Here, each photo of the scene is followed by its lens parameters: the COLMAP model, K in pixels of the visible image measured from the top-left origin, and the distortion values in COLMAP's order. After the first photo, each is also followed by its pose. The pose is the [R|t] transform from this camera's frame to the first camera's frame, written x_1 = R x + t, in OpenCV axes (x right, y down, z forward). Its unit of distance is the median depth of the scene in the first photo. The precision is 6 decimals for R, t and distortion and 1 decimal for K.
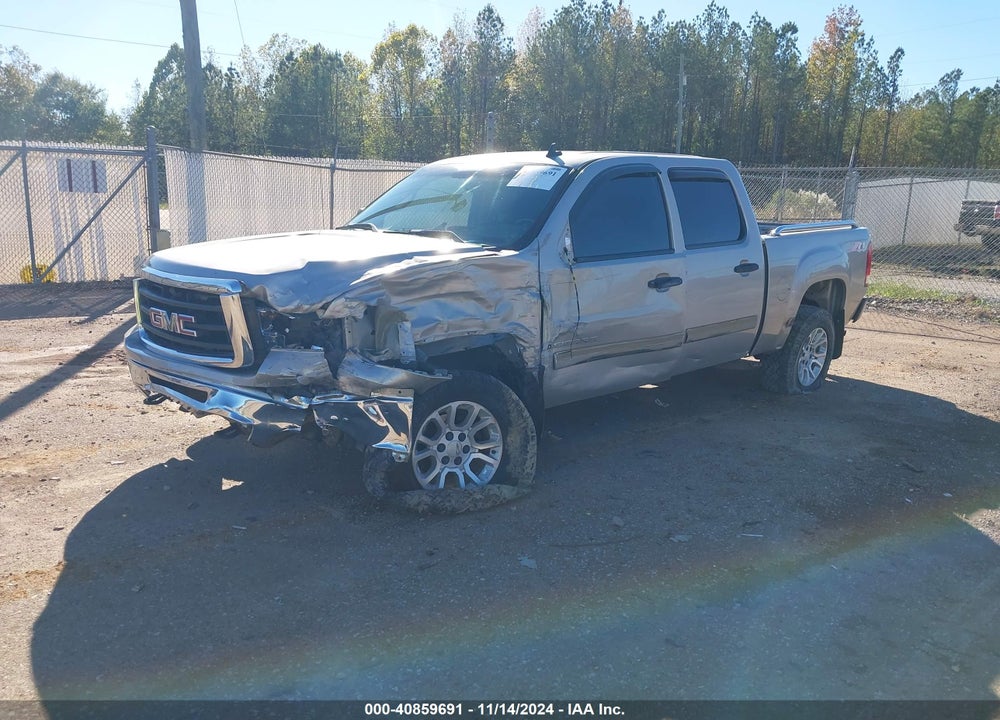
lens RADIAL K [[797.6, 0, 511.9], [0, 797.6, 389.9], [0, 0, 1]] dist [0.015758, -0.004703]
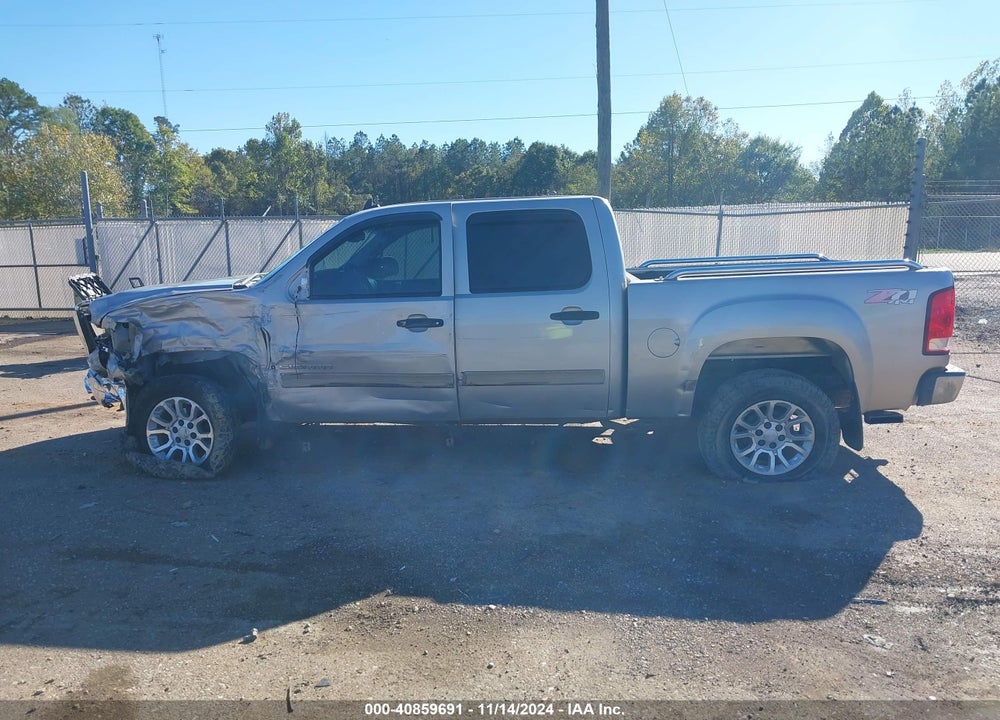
lens RADIAL K [[826.0, 0, 492.7], [0, 826.0, 363.6], [0, 0, 1]] dist [0.013128, 0.002353]
pose [[0.656203, 0.079785, -0.750355, 1.286251], [-0.150014, 0.988339, -0.026102, -0.081878], [0.739522, 0.129692, 0.660520, 0.443386]]
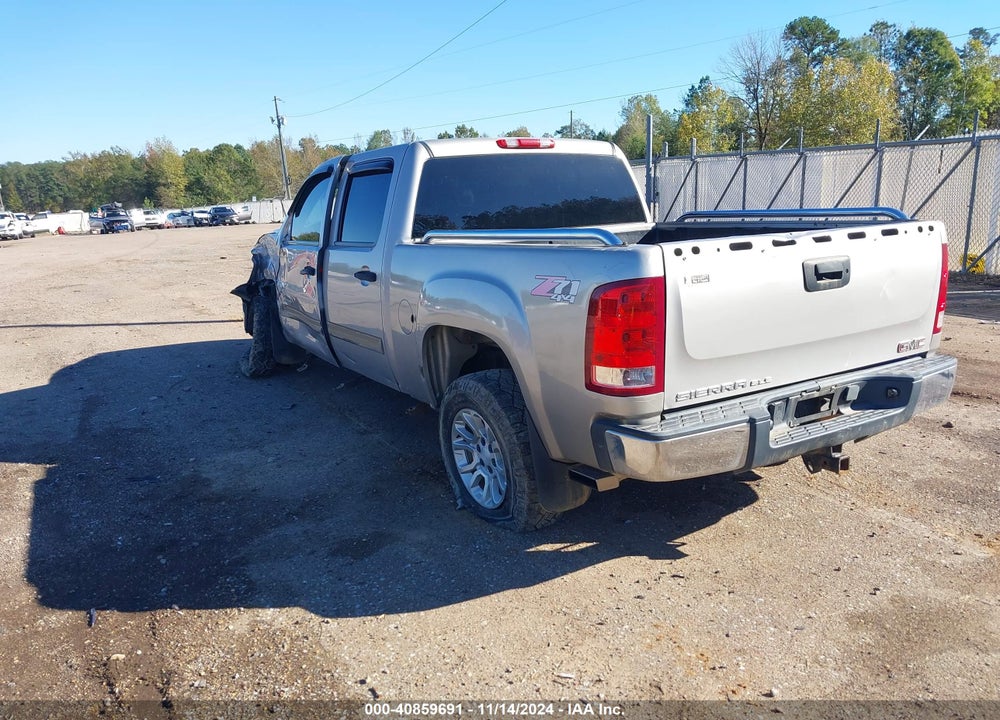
lens RADIAL K [[802.0, 0, 500.5], [0, 802.0, 380.4], [0, 0, 1]] dist [0.007968, -0.003456]
pose [[-0.231879, 0.213871, -0.948942, 1.489305], [-0.207068, 0.942319, 0.262977, -0.404017], [0.950450, 0.257475, -0.174218, 1.772832]]
